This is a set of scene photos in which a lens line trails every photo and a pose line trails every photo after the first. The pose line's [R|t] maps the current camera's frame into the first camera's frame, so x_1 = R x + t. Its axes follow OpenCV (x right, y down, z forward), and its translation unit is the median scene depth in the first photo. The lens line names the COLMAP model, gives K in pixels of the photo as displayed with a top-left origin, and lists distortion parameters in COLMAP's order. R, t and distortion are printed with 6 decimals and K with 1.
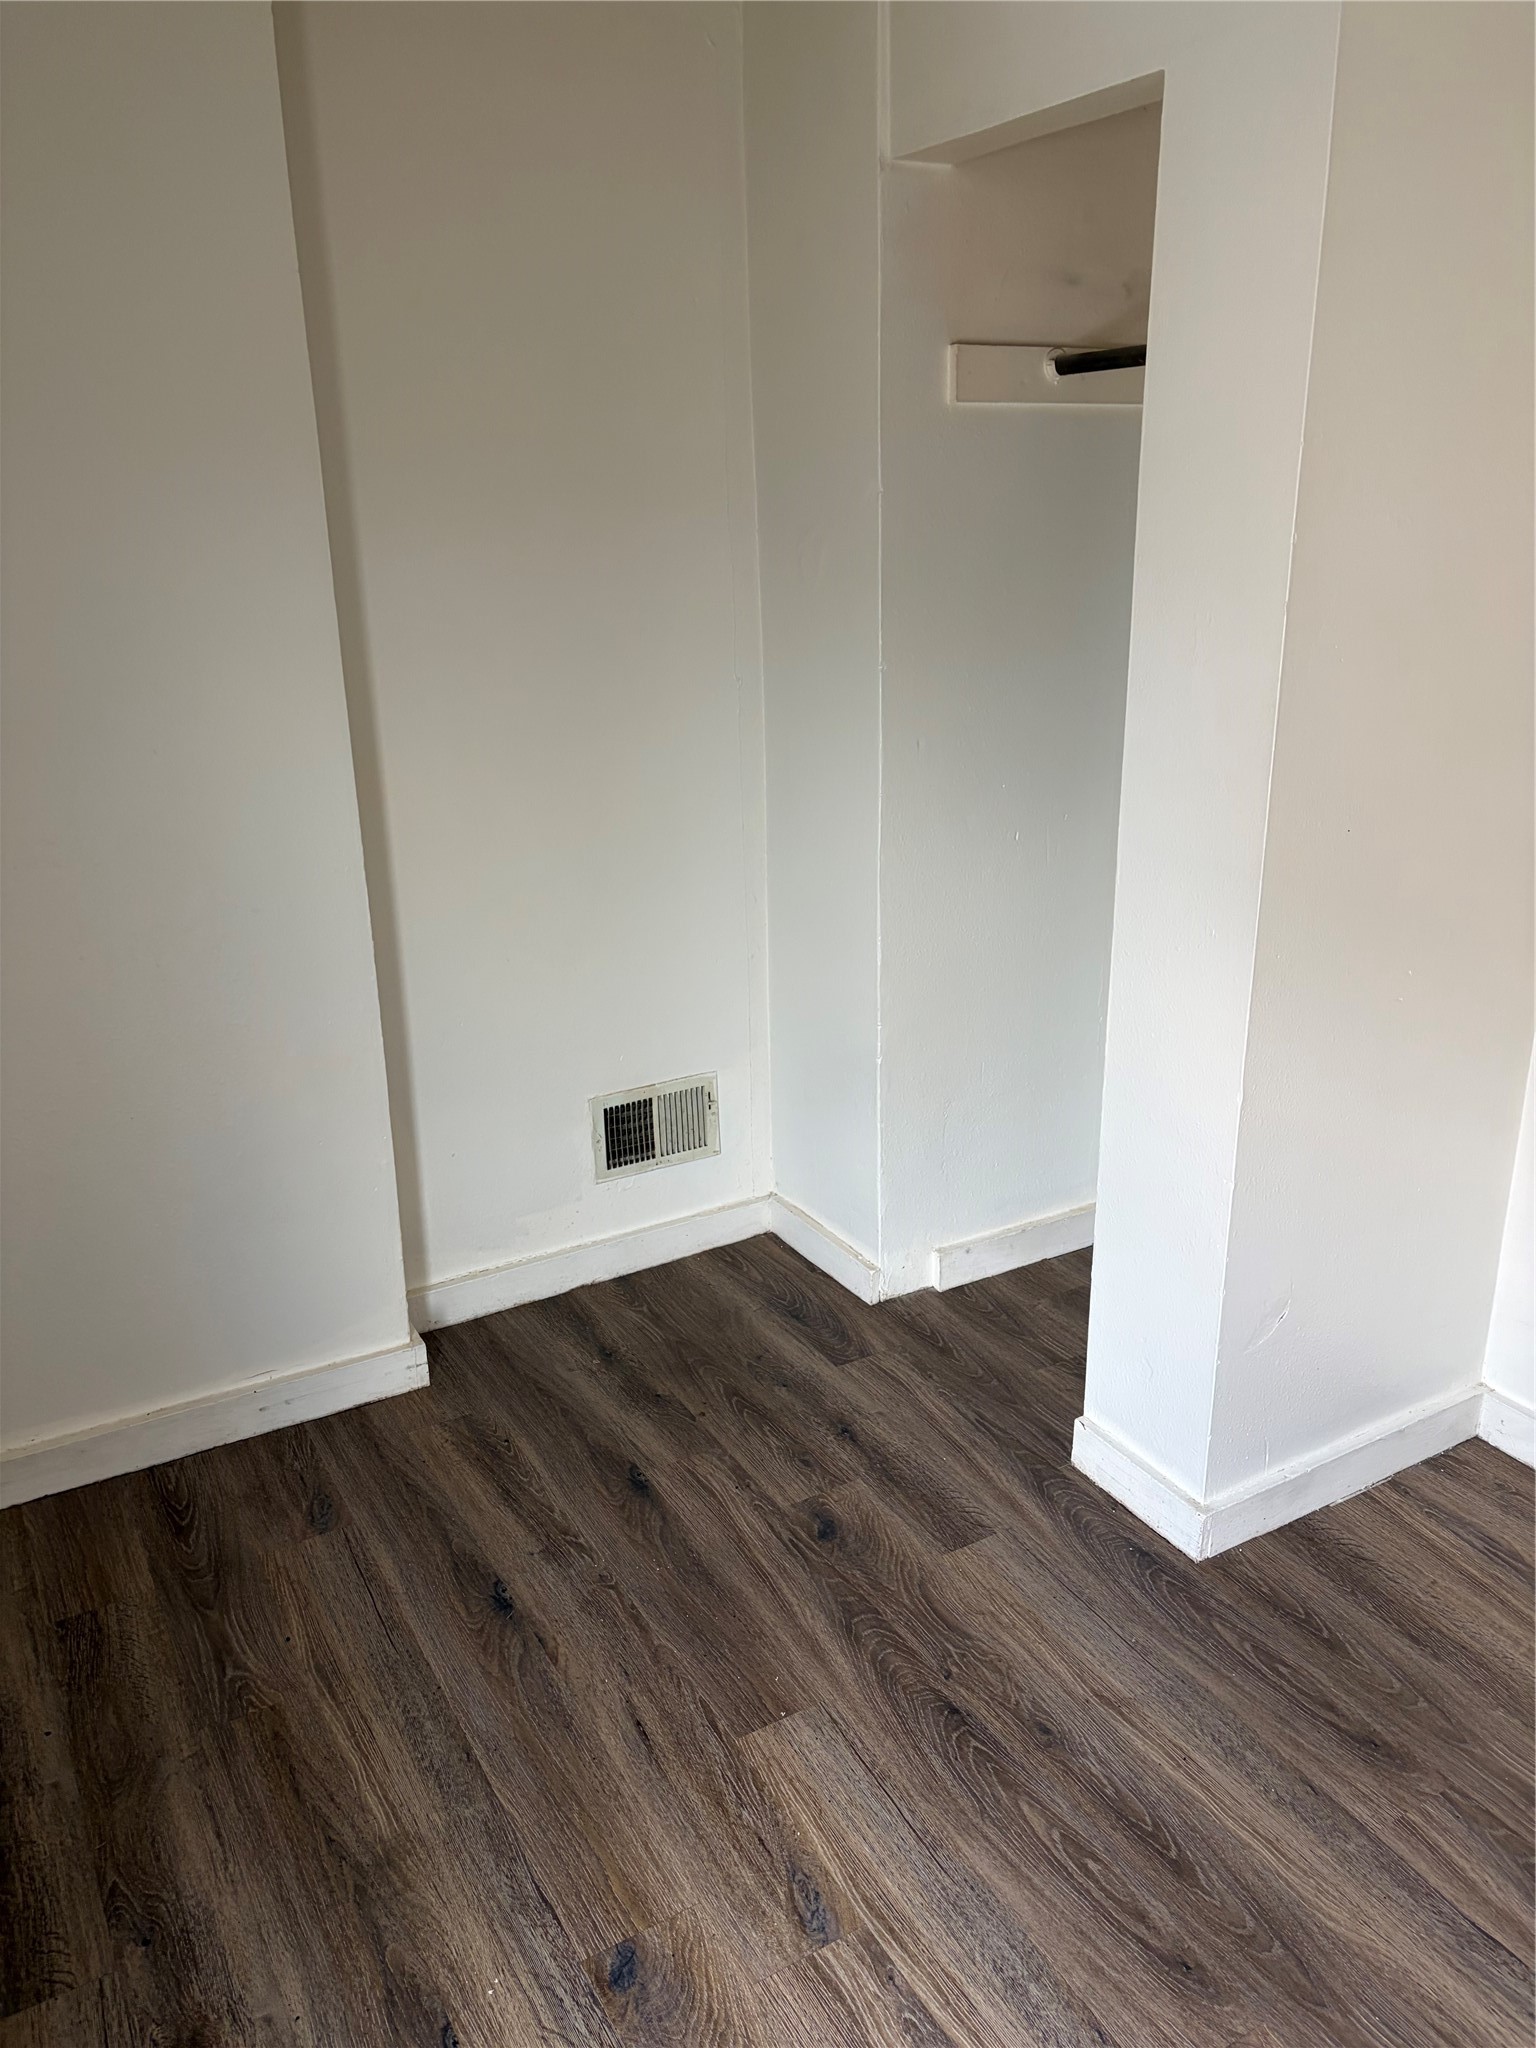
lens RADIAL K [[1529.2, 0, 760.9], [0, 1529.2, 1021.4], [0, 0, 1]] dist [0.029272, -0.035695]
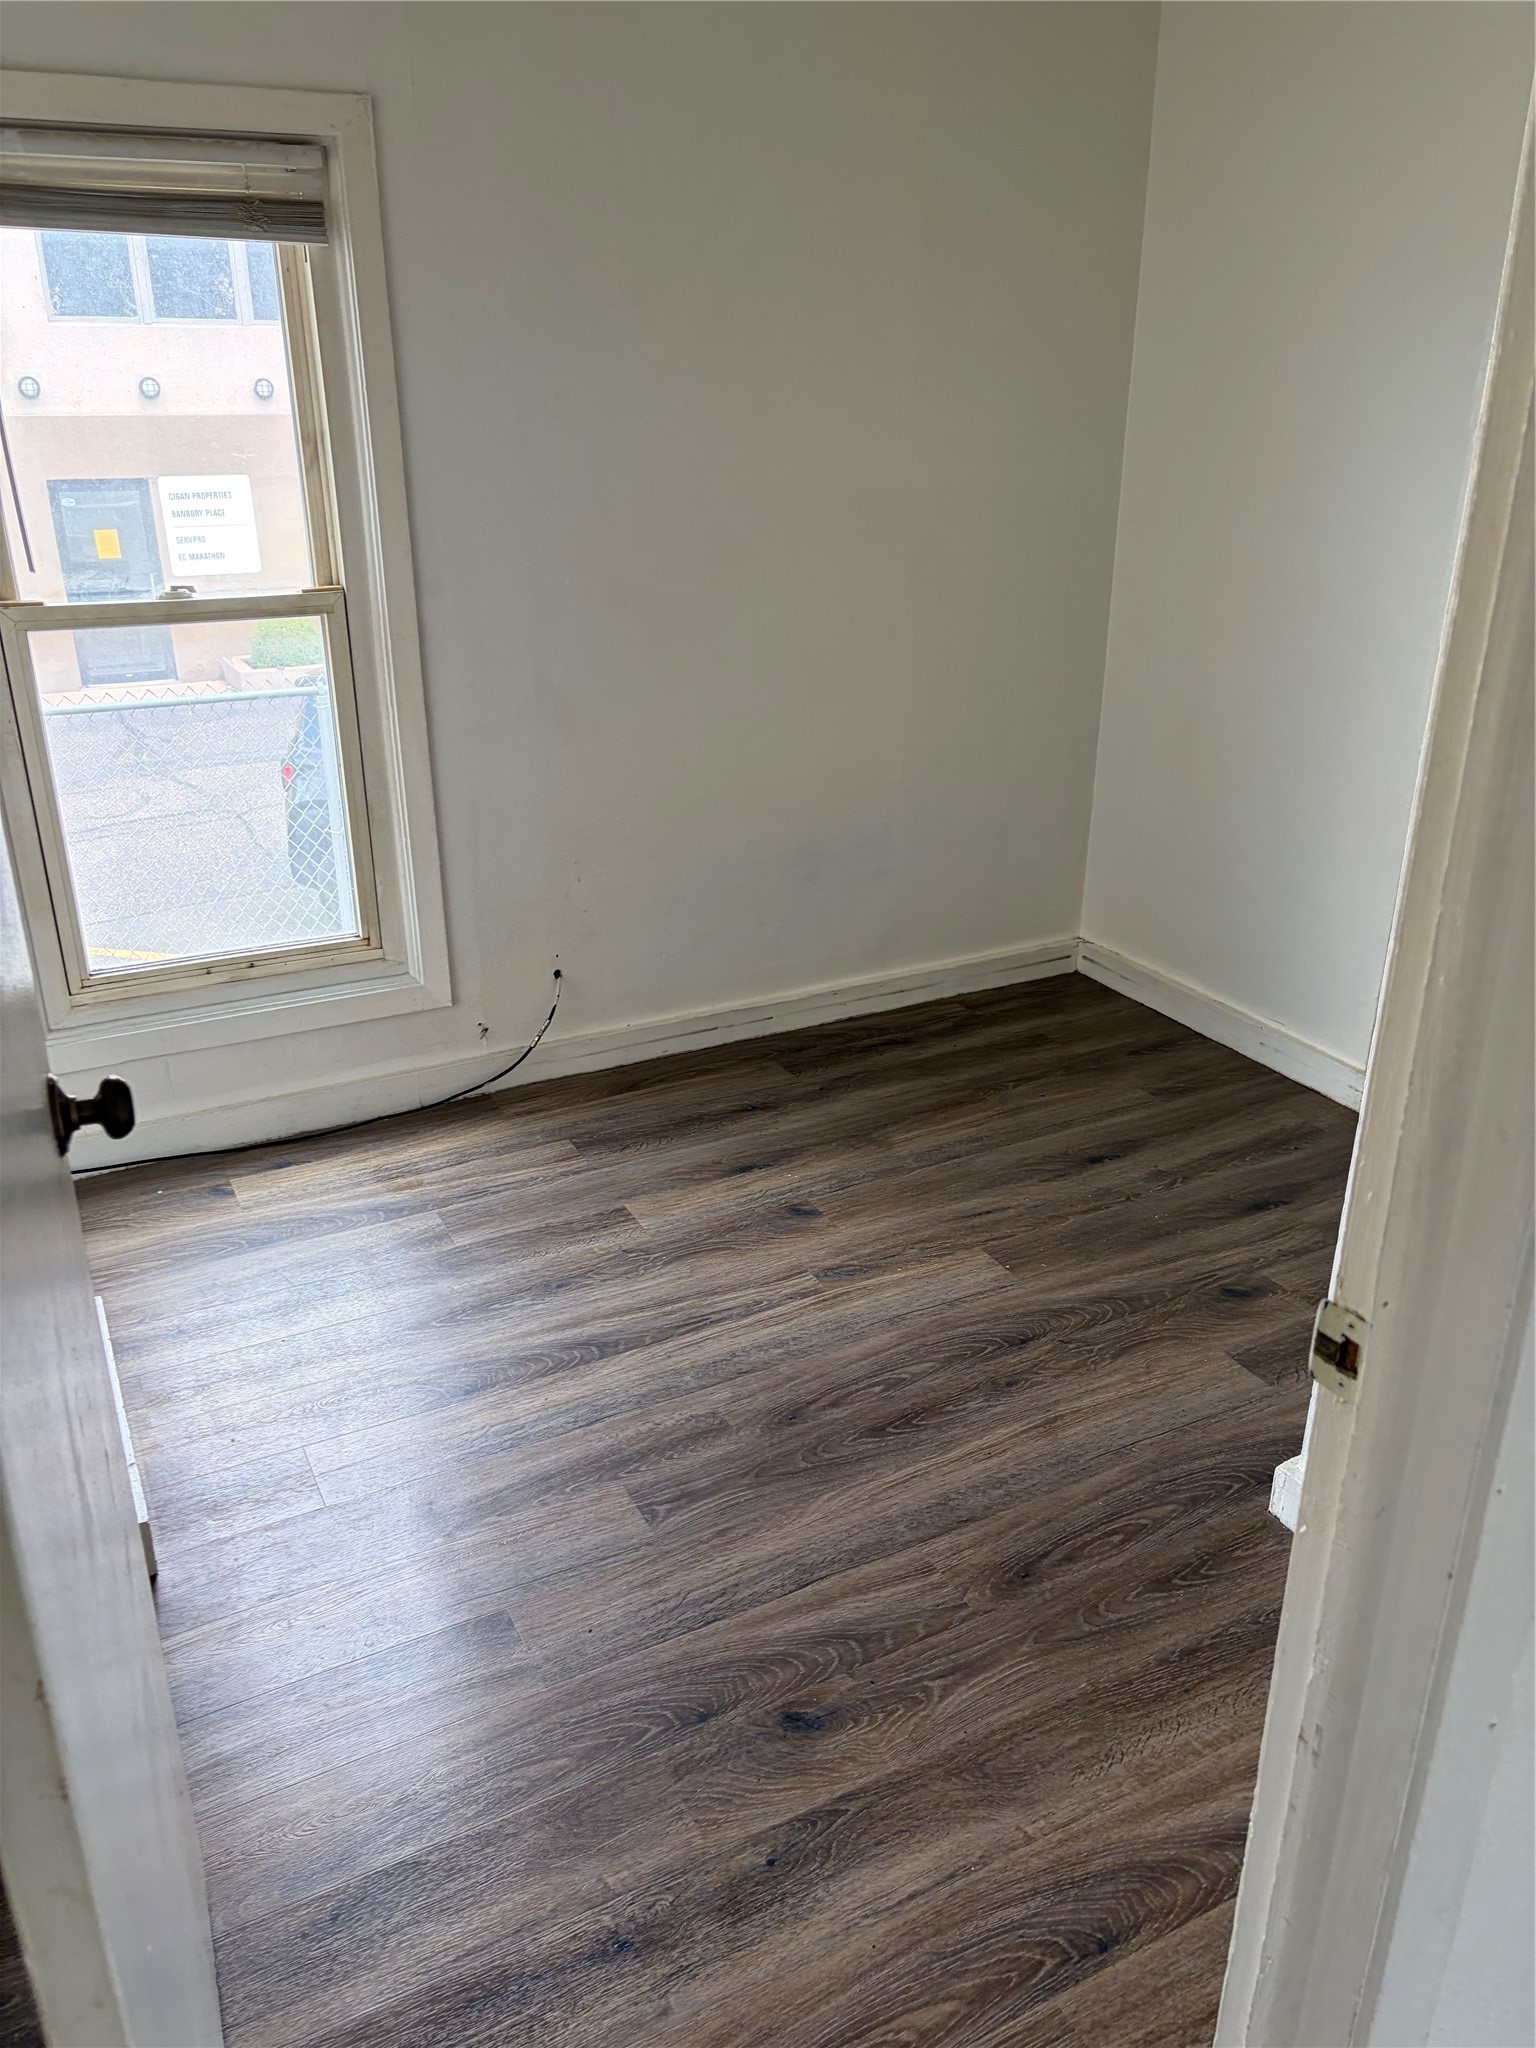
lens RADIAL K [[1529.2, 0, 761.4], [0, 1529.2, 1025.6], [0, 0, 1]] dist [0.029272, -0.035695]
pose [[-0.046074, 0.399836, -0.915428, 1.178021], [-0.308487, 0.865915, 0.393736, -0.193200], [0.950112, 0.300538, 0.083448, 0.629225]]
